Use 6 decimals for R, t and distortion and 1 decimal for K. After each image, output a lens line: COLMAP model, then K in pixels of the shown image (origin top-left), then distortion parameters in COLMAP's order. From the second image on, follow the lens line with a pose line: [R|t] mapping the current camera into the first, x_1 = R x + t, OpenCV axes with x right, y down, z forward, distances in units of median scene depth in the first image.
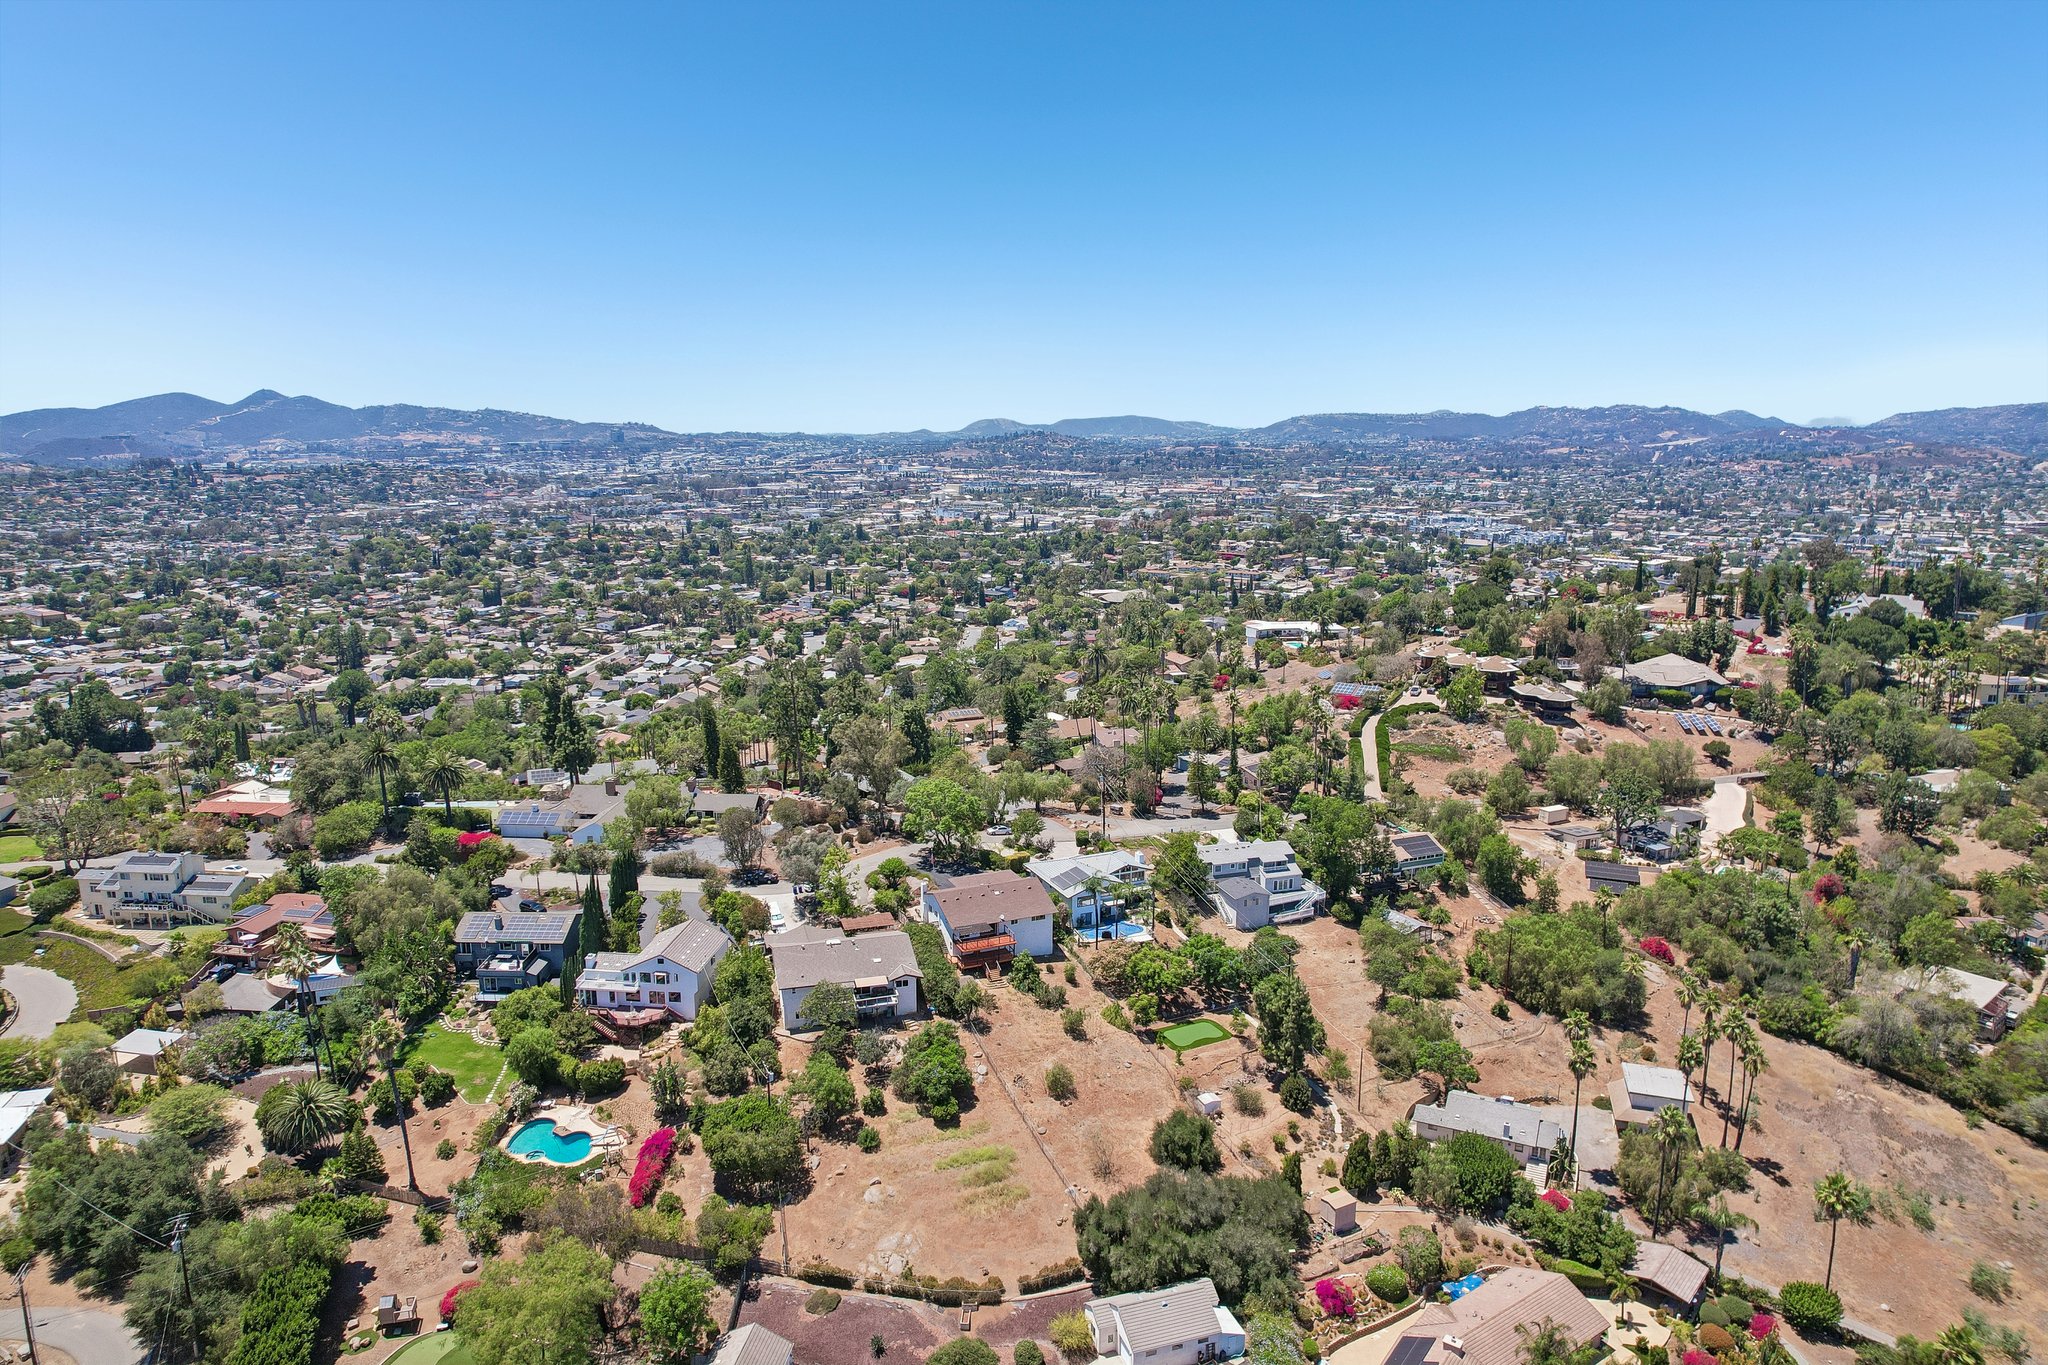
lens RADIAL K [[1308.8, 0, 1029.9], [0, 1308.8, 680.0], [0, 0, 1]] dist [-0.070734, 0.063871]
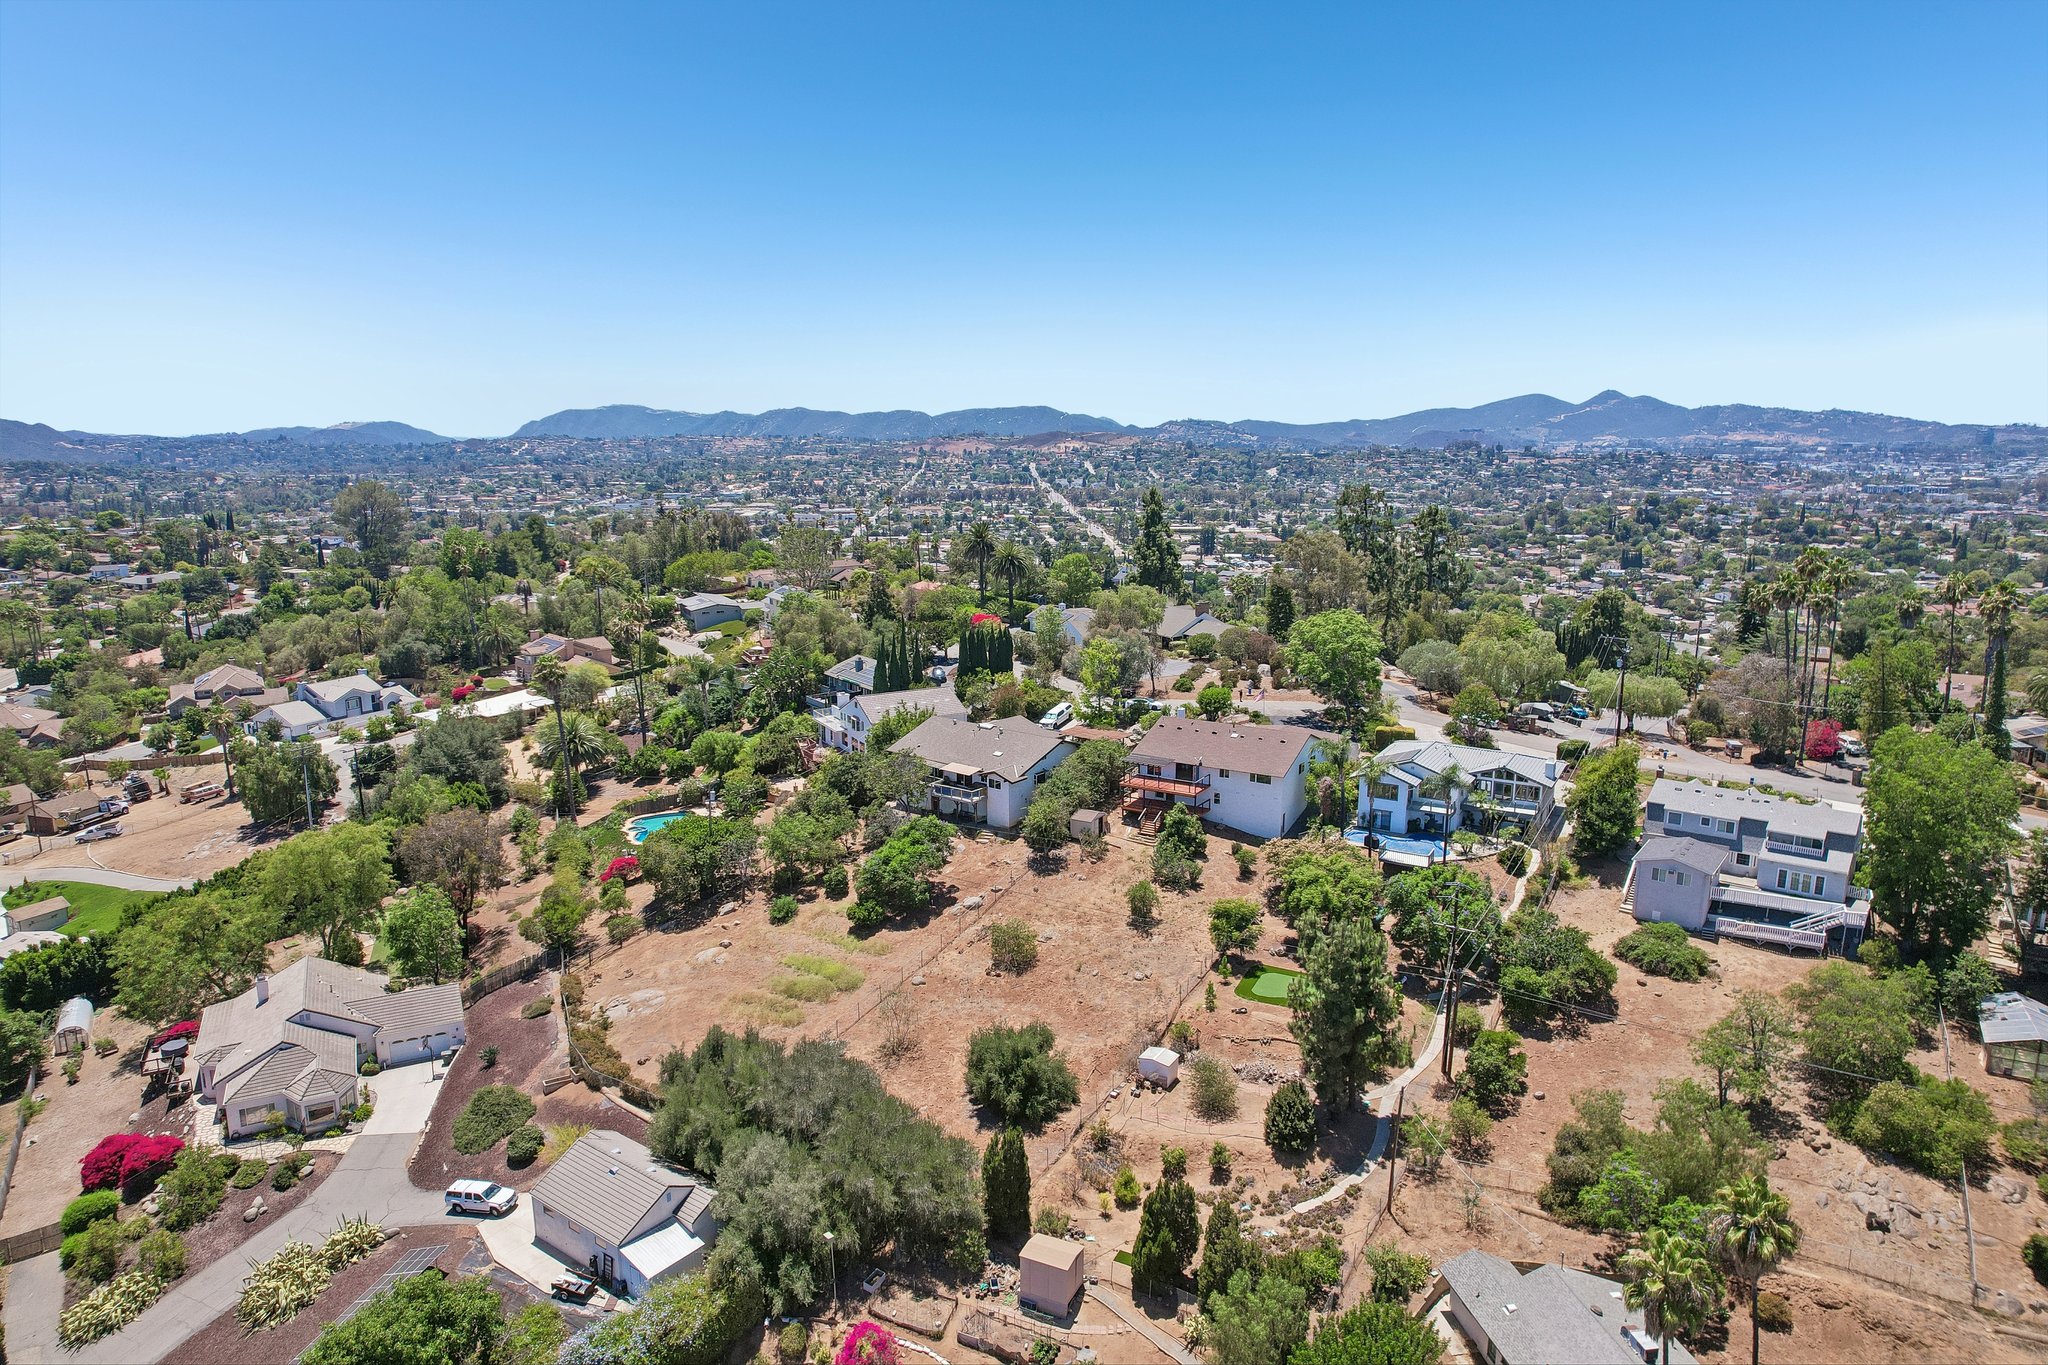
lens RADIAL K [[1308.8, 0, 1030.1], [0, 1308.8, 669.4], [0, 0, 1]] dist [-0.070734, 0.063871]
pose [[0.577941, 0.148982, -0.802364, 0.431241], [-0.159401, 0.984866, 0.068052, 0.089630], [0.800360, 0.088568, 0.592942, 0.450465]]
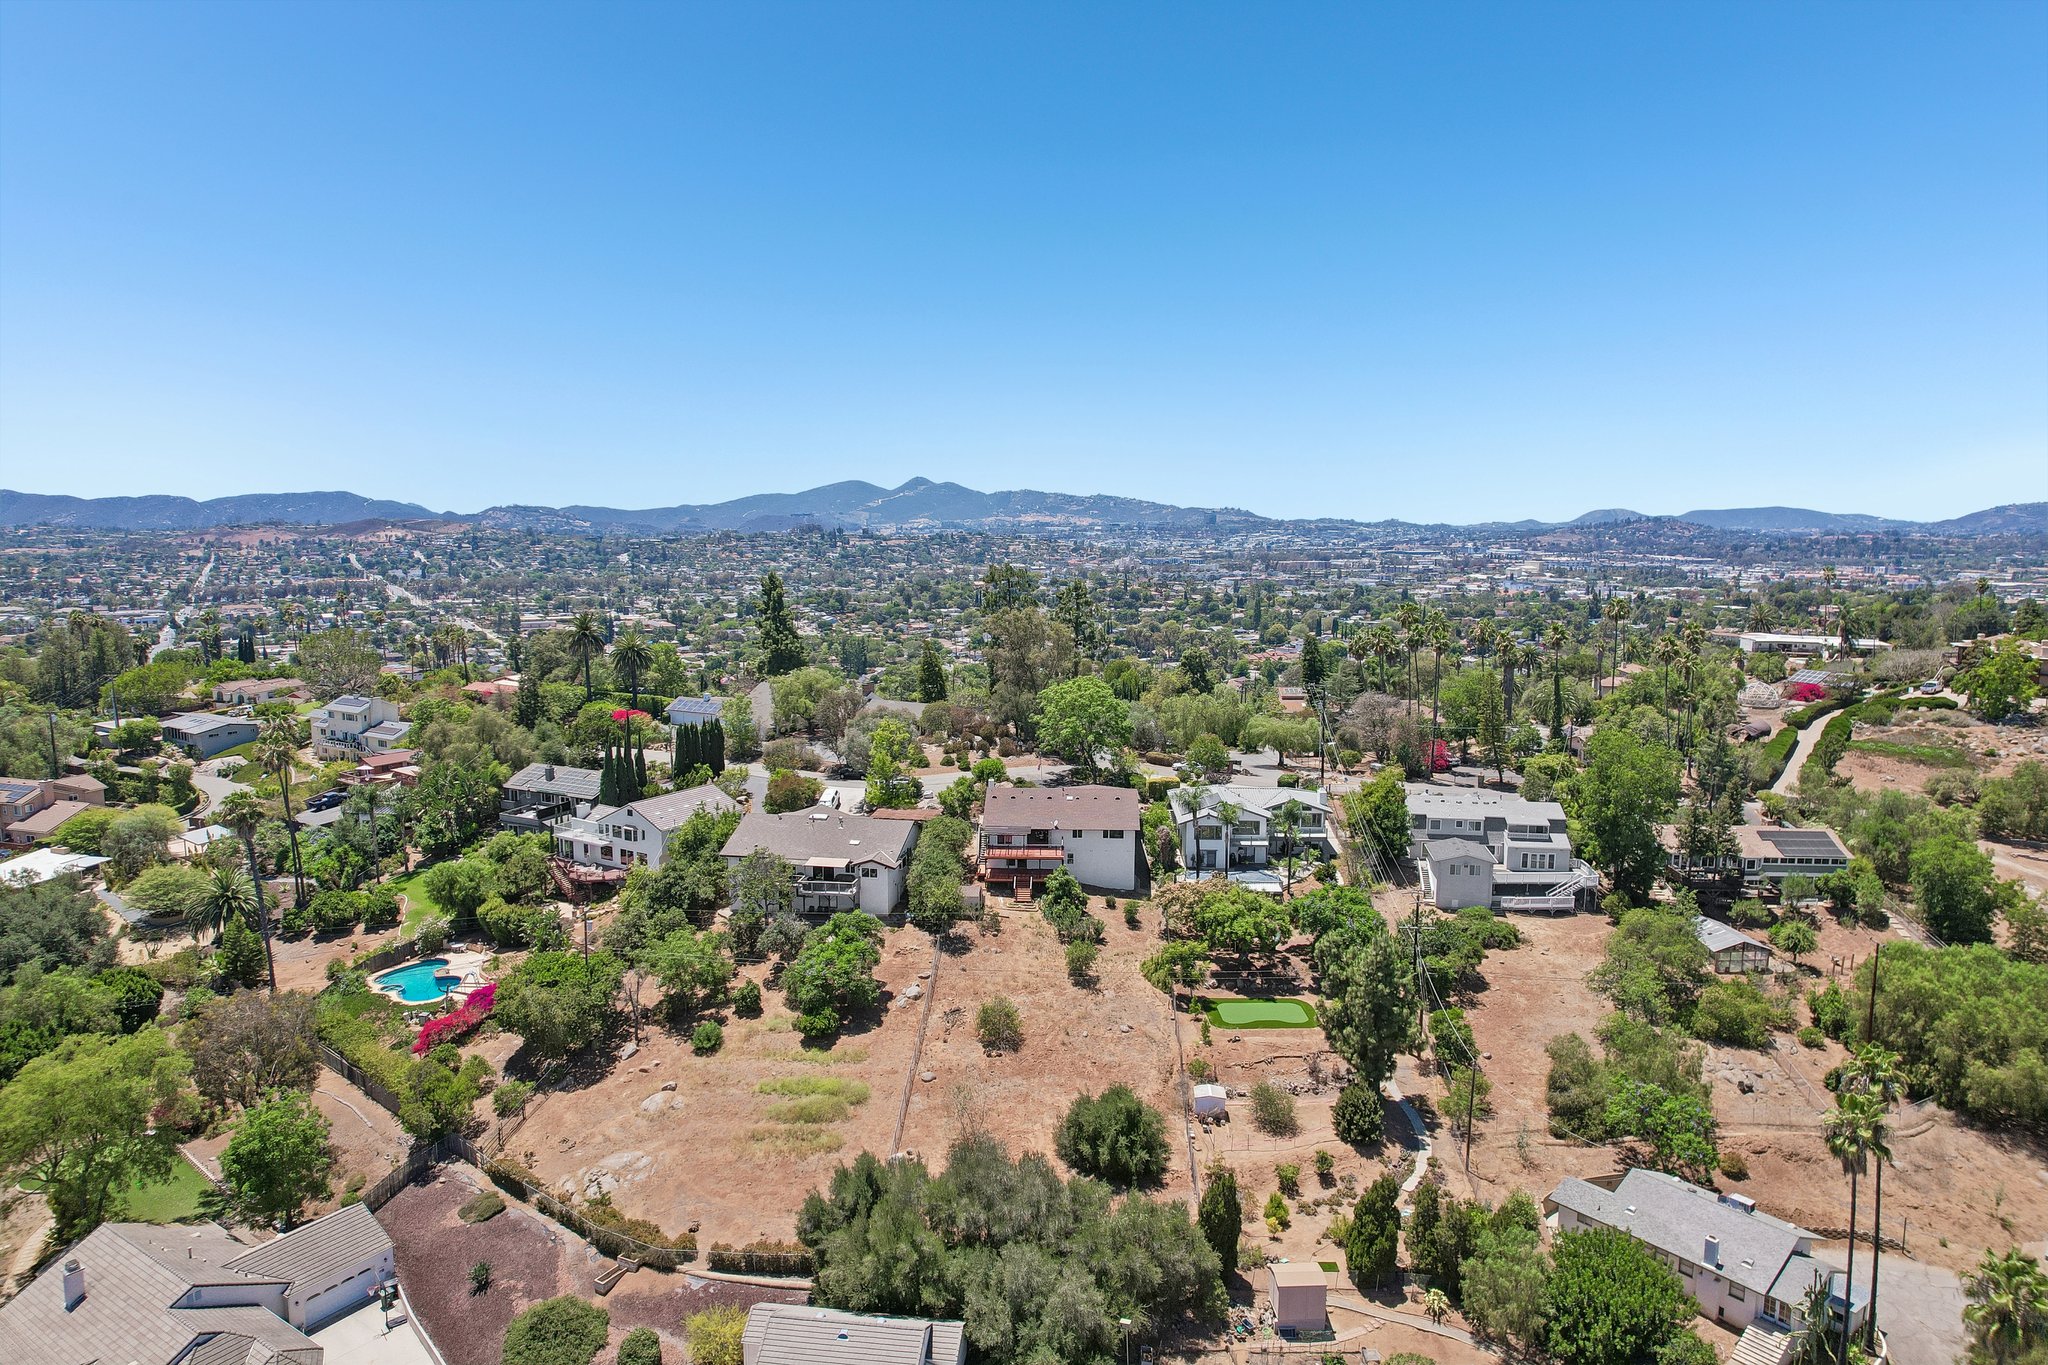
lens RADIAL K [[1308.8, 0, 1028.9], [0, 1308.8, 674.7], [0, 0, 1]] dist [-0.070734, 0.063871]
pose [[0.899733, 0.054672, -0.433002, 0.250333], [-0.086375, 0.994805, -0.053871, 0.123997], [0.427807, 0.085870, 0.899782, 0.286214]]
